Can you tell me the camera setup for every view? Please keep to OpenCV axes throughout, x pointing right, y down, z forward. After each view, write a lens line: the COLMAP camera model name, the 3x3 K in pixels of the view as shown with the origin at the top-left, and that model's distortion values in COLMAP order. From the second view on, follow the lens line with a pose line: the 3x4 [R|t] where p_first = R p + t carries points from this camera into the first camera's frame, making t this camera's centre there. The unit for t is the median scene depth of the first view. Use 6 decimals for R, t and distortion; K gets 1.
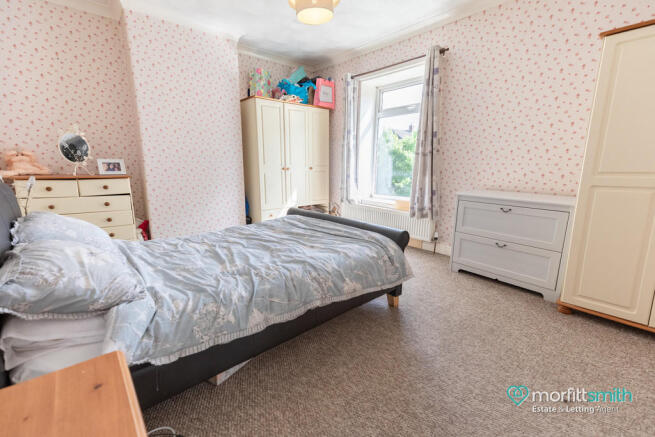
lens RADIAL K [[288.0, 0, 327.5], [0, 288.0, 218.5], [0, 0, 1]] dist [0.041228, 0.000203]
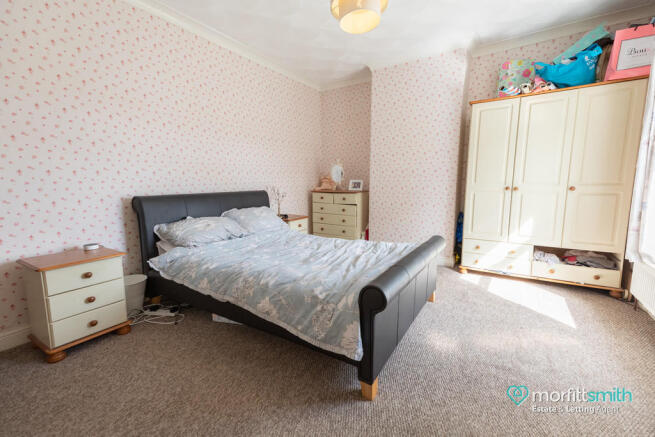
lens RADIAL K [[288.0, 0, 327.5], [0, 288.0, 218.5], [0, 0, 1]] dist [0.041228, 0.000203]
pose [[0.283275, 0.118706, -0.951664, 0.576517], [-0.179714, 0.981302, 0.068909, -0.089377], [0.942050, 0.151507, 0.299311, 0.481824]]
